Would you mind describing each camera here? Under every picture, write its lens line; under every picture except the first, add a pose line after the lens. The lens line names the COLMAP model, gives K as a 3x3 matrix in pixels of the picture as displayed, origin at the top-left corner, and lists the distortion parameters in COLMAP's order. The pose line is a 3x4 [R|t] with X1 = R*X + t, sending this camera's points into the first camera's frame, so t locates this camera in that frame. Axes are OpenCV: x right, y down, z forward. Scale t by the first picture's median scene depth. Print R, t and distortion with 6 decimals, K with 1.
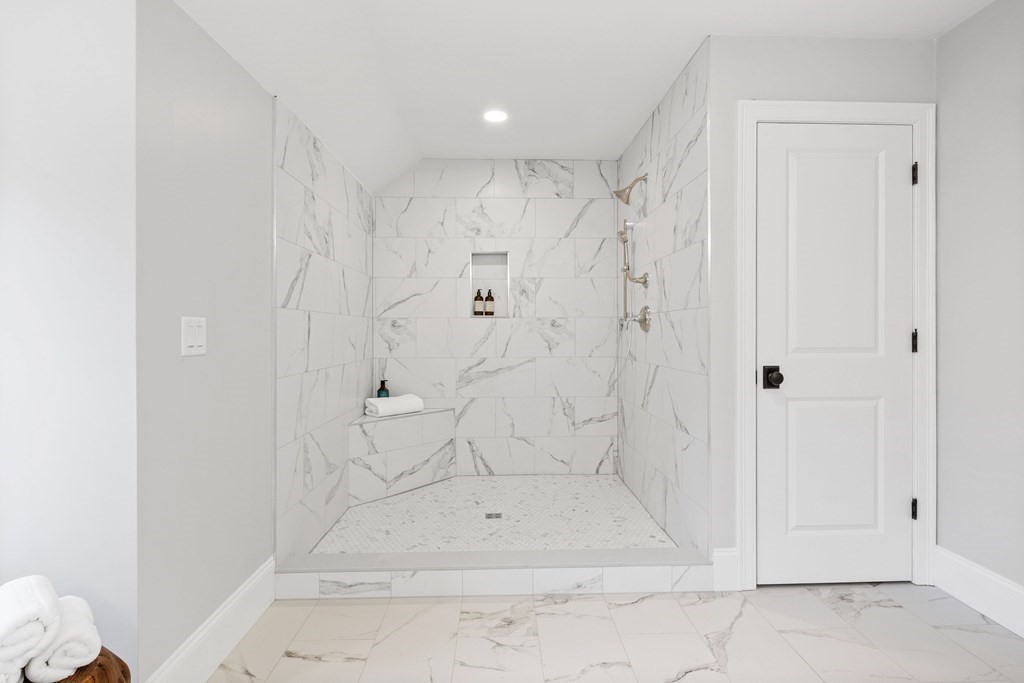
lens RADIAL K [[501.3, 0, 509.0], [0, 501.3, 331.7], [0, 0, 1]] dist [0.000010, -0.001822]
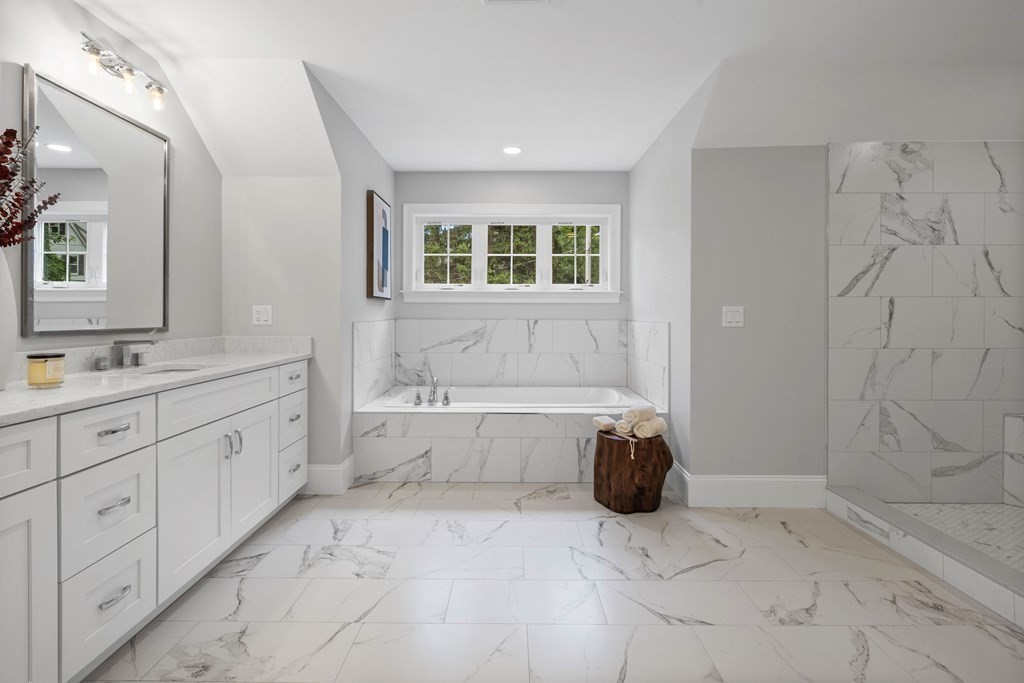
lens RADIAL K [[499.2, 0, 511.1], [0, 499.2, 314.5], [0, 0, 1]] dist [0.001521, -0.001829]
pose [[-0.036451, 0.000653, -0.999335, 0.940427], [-0.000145, 1.000000, 0.000658, -0.000173], [0.999335, 0.000169, -0.036451, 0.180330]]
